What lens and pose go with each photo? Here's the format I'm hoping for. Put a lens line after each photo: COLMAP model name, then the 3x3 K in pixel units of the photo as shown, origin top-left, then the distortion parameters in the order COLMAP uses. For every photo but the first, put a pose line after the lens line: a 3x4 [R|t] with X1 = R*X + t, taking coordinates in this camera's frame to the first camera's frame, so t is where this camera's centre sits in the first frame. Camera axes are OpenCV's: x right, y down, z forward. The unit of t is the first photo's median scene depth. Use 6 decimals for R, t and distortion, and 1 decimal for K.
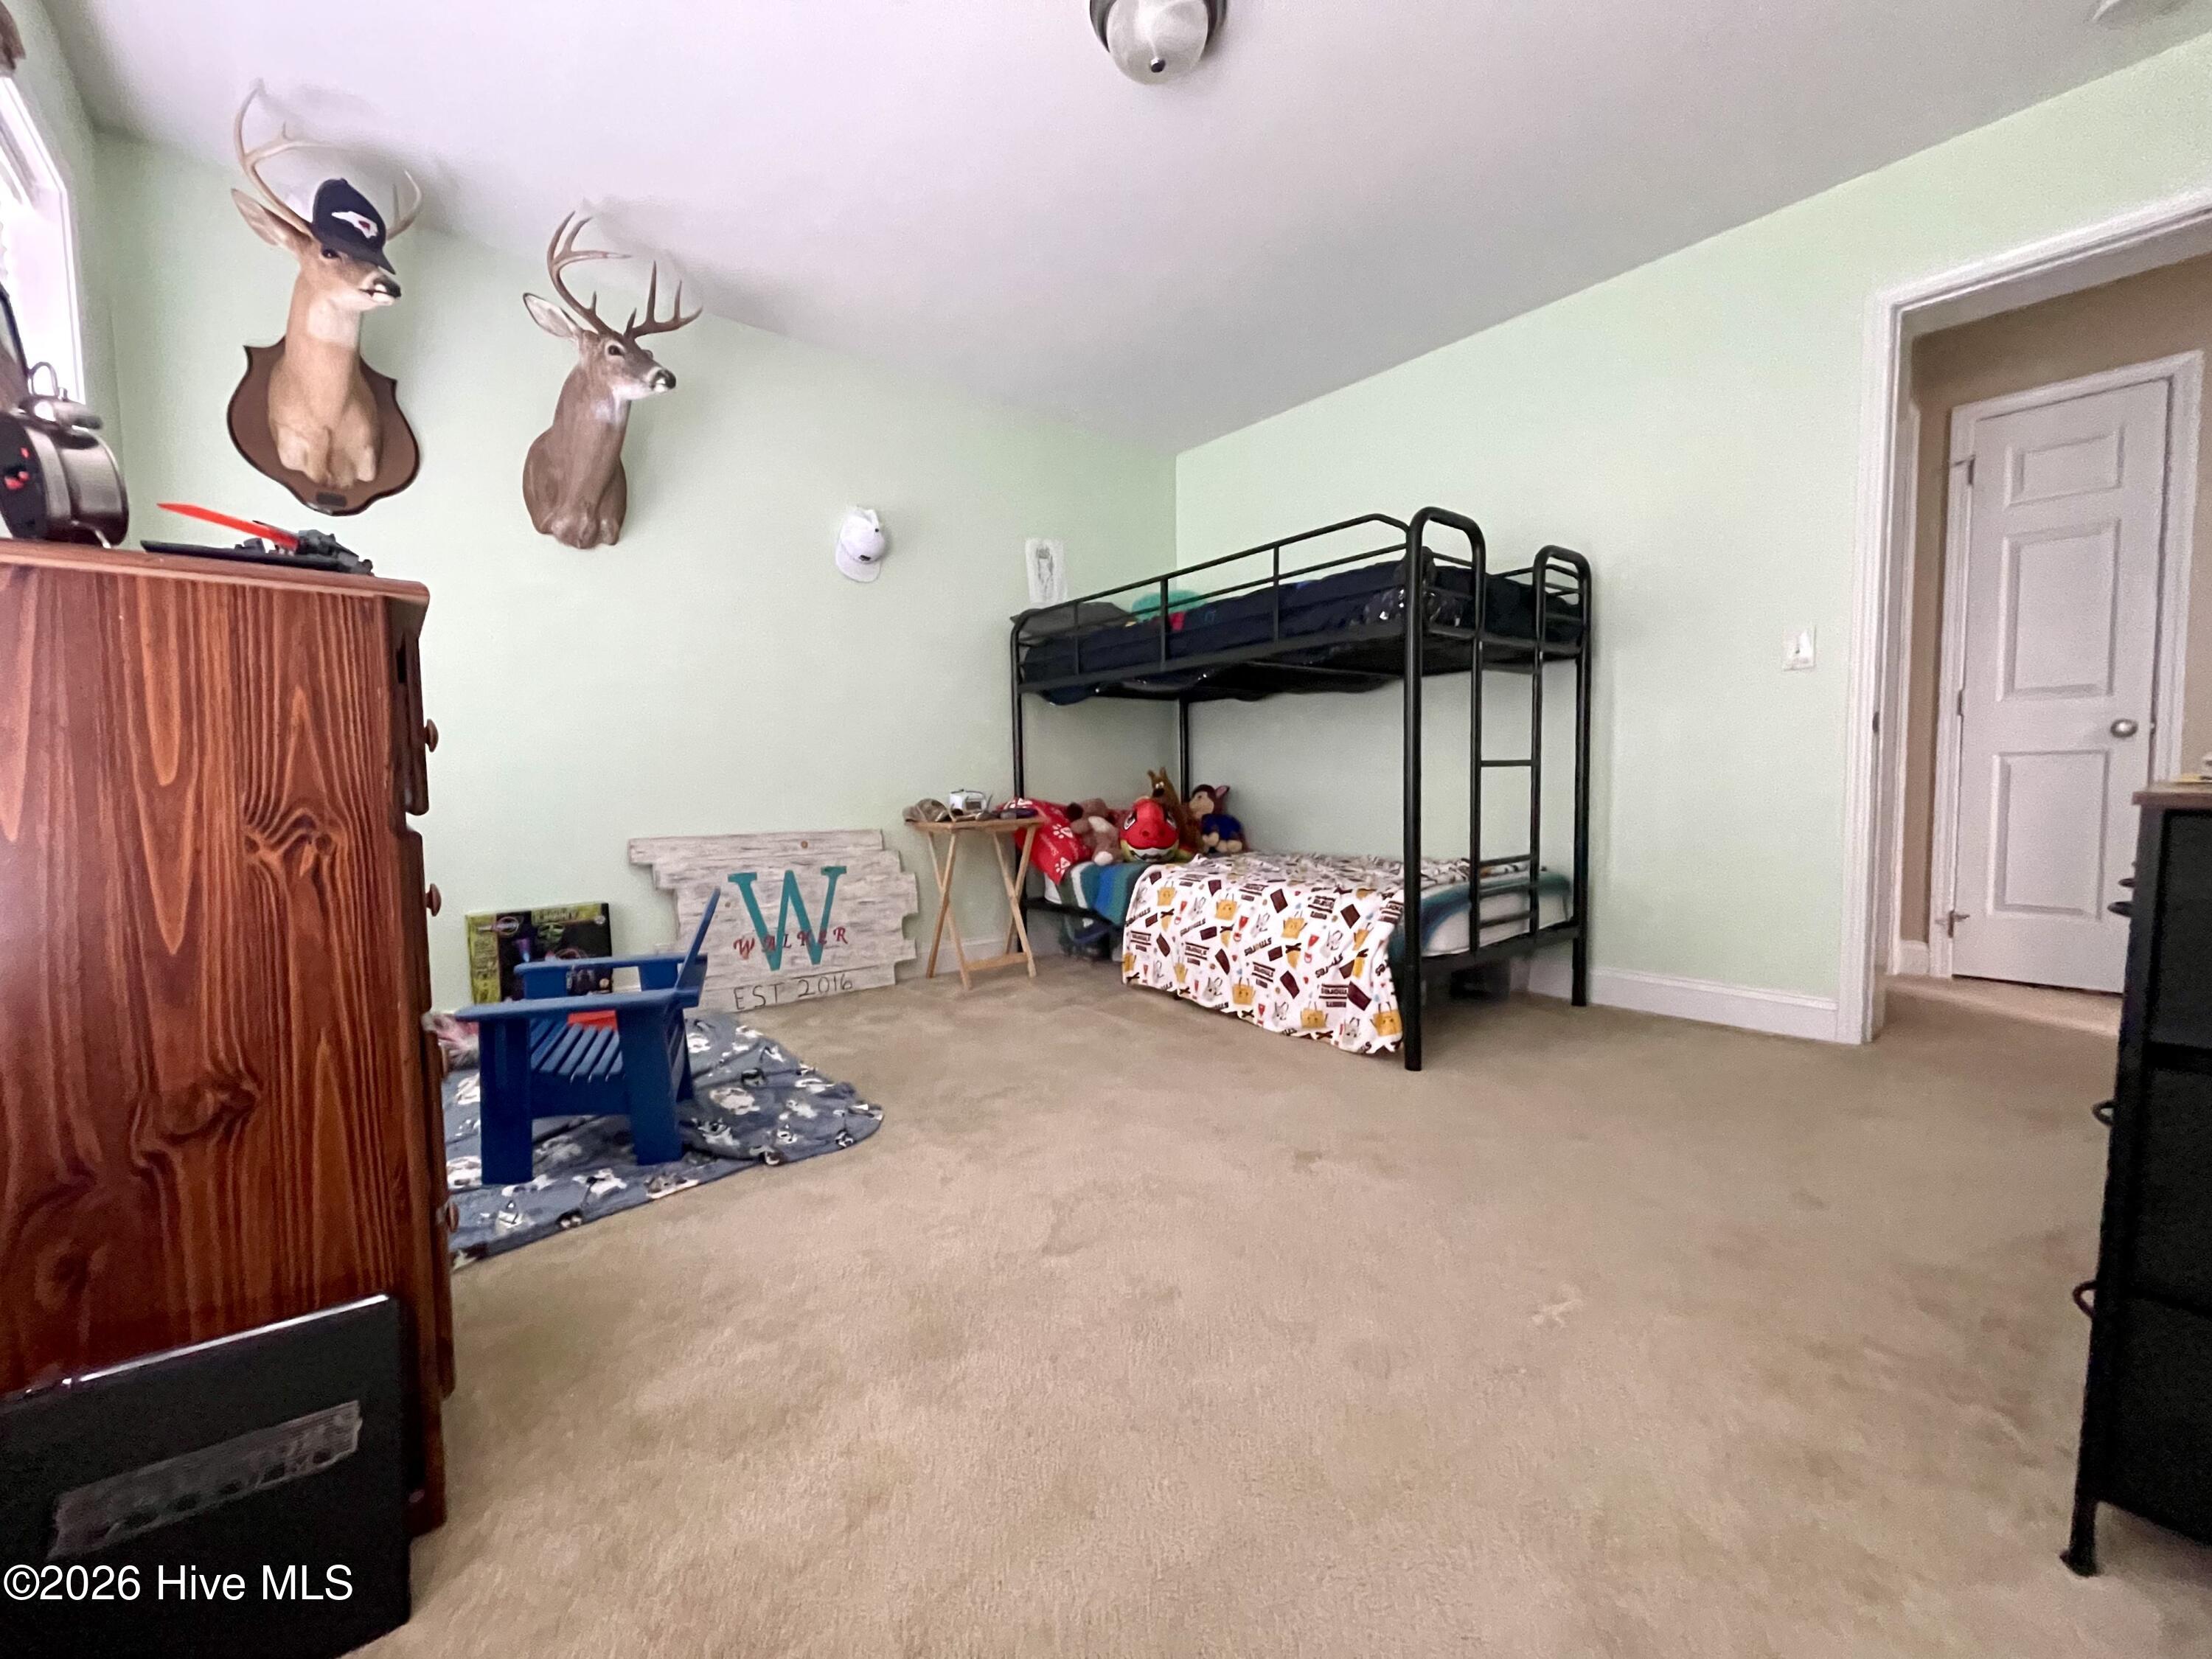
lens RADIAL K [[902.2, 0, 1093.6], [0, 902.2, 836.0], [0, 0, 1]] dist [-0.001018, 0.000250]
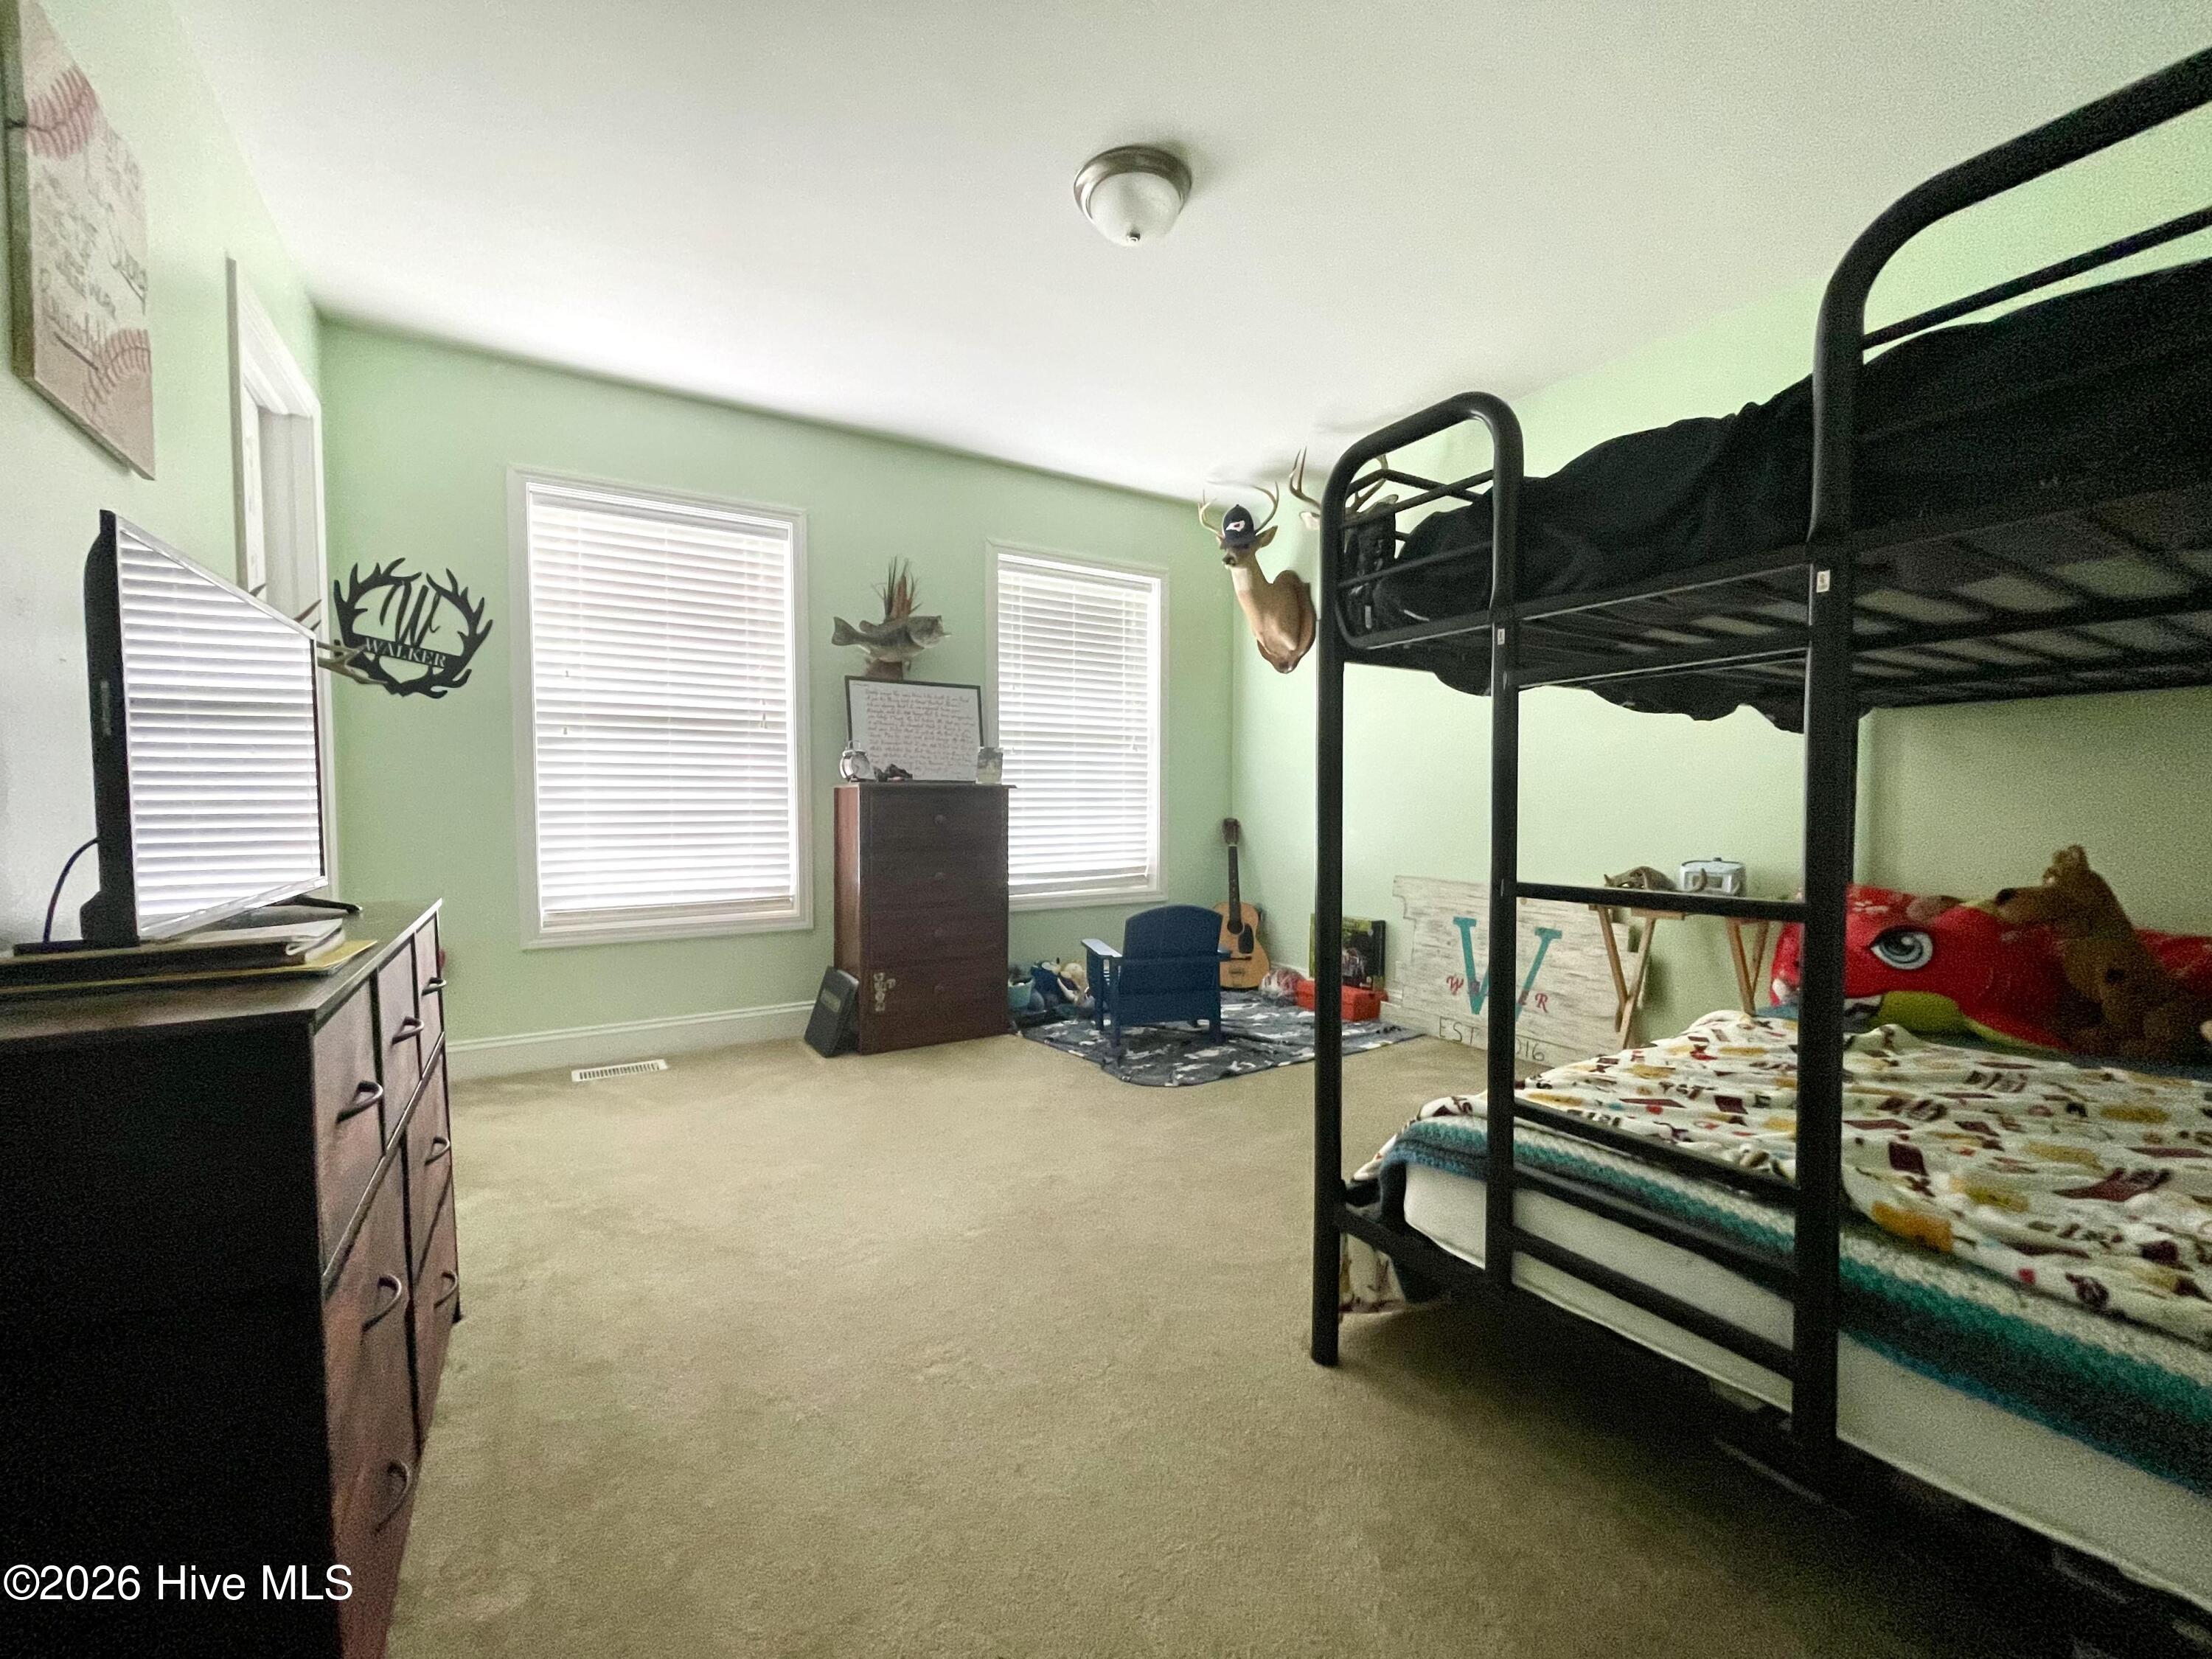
lens RADIAL K [[902.2, 0, 1093.6], [0, 902.2, 836.0], [0, 0, 1]] dist [-0.001018, 0.000250]
pose [[-0.142502, 0.055326, -0.988247, 0.834603], [-0.059875, 0.996126, 0.064401, -0.112345], [0.987982, 0.068349, -0.138637, 0.775209]]
